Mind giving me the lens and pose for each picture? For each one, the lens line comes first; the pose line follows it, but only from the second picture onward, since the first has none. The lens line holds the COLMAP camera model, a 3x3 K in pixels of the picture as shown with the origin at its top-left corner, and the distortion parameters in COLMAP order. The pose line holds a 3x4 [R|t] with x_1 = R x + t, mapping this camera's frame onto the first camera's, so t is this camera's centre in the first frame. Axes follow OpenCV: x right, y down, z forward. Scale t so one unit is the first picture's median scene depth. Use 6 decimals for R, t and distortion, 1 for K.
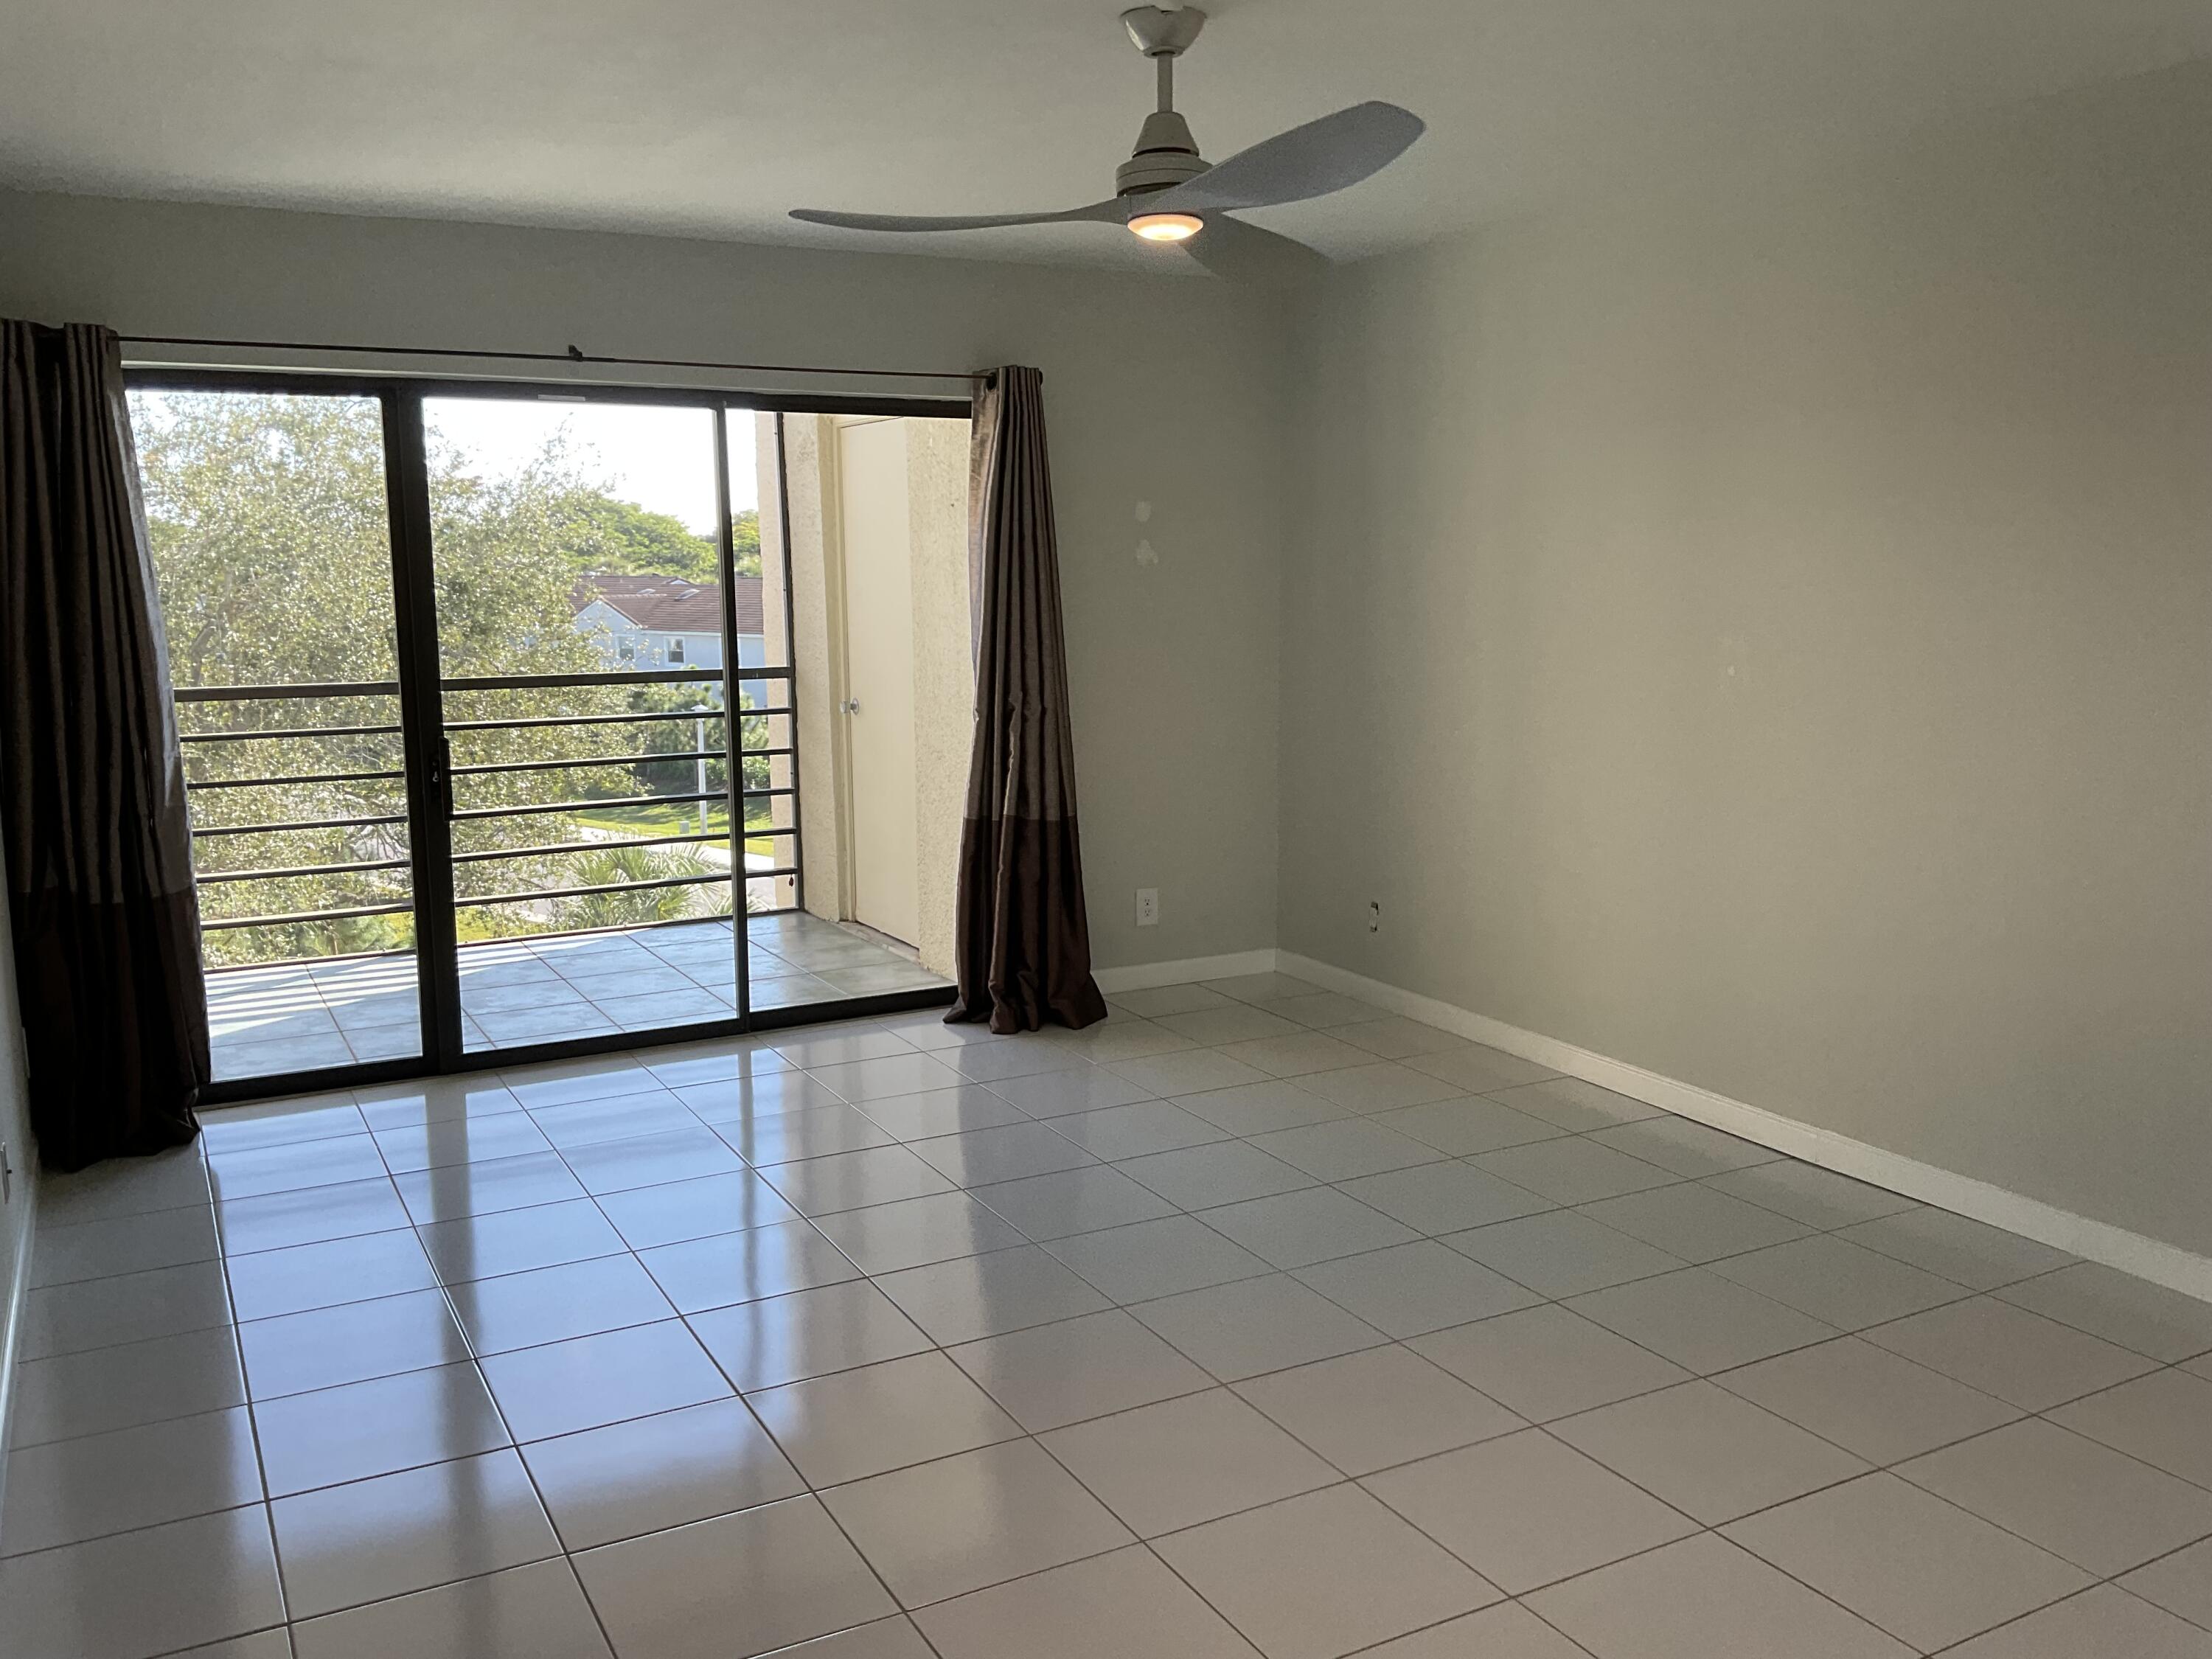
lens RADIAL K [[1851.2, 0, 1104.2], [0, 1851.2, 829.9], [0, 0, 1]] dist [0.065294, -0.009743]
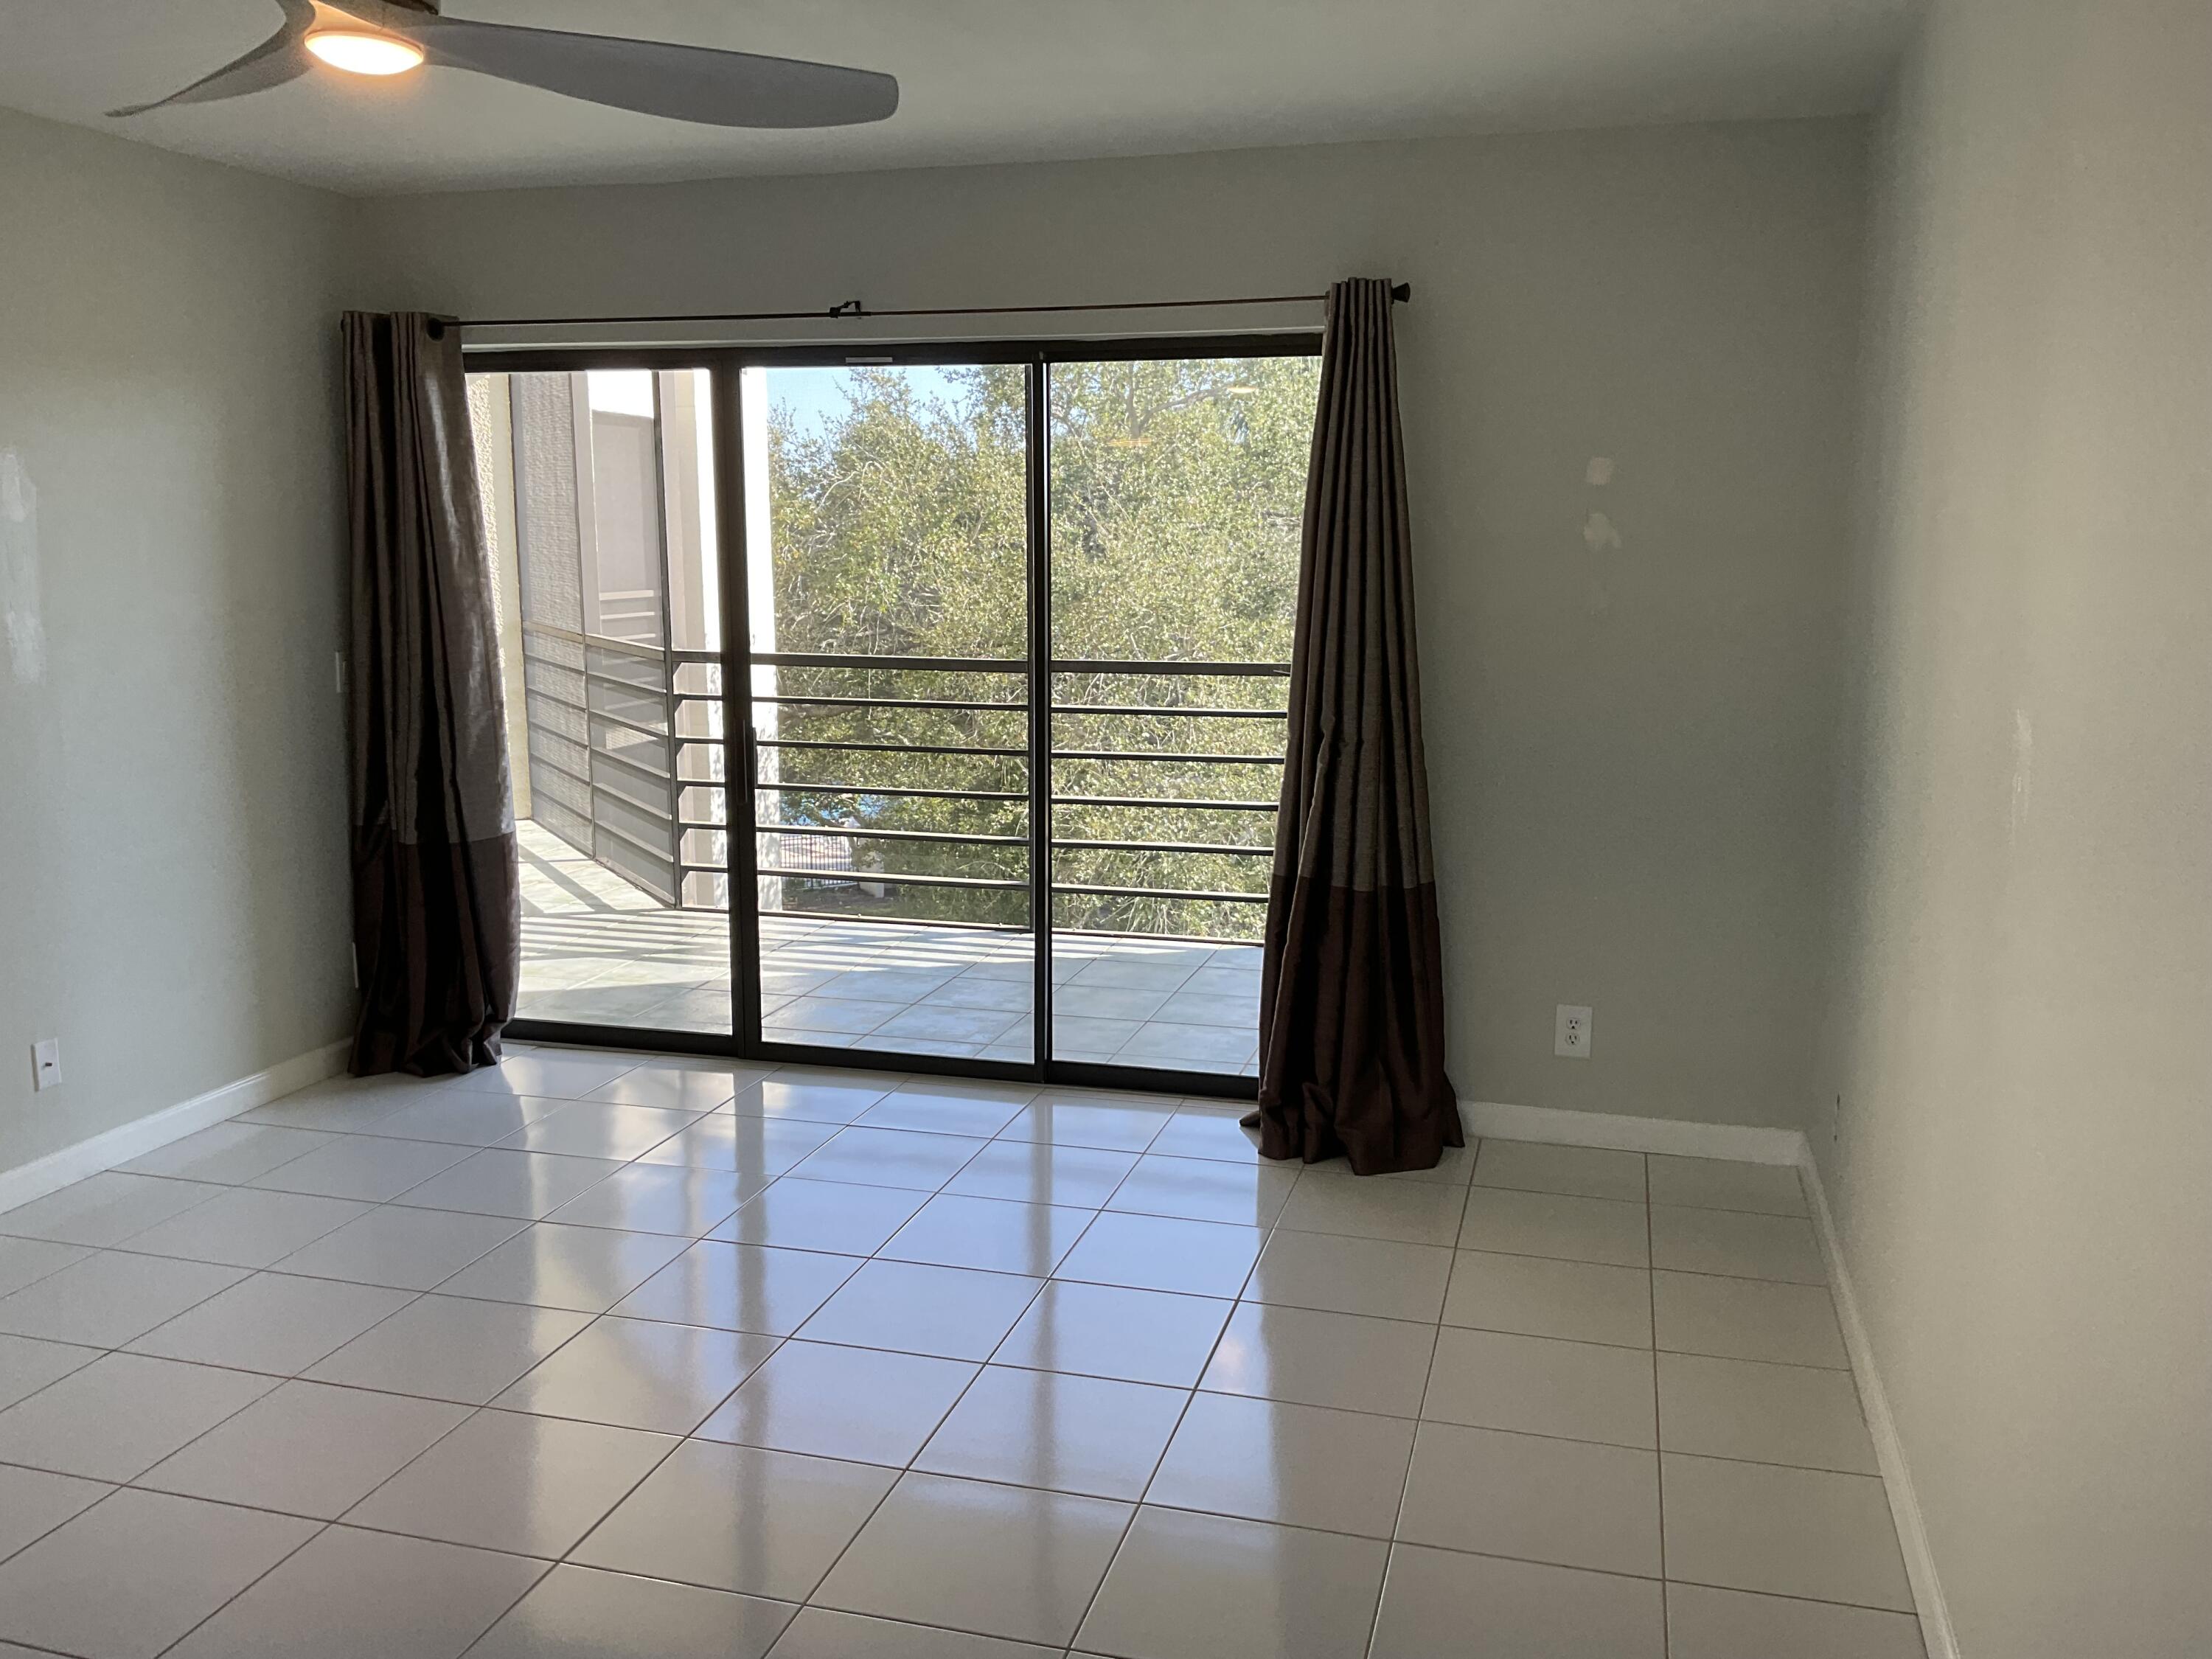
lens RADIAL K [[1851.2, 0, 1099.0], [0, 1851.2, 823.1], [0, 0, 1]] dist [0.065294, -0.009743]
pose [[0.715645, 0.117640, -0.688486, 0.409195], [-0.112842, 0.992238, 0.052248, -0.059327], [0.689289, 0.040299, 0.723365, 0.389268]]
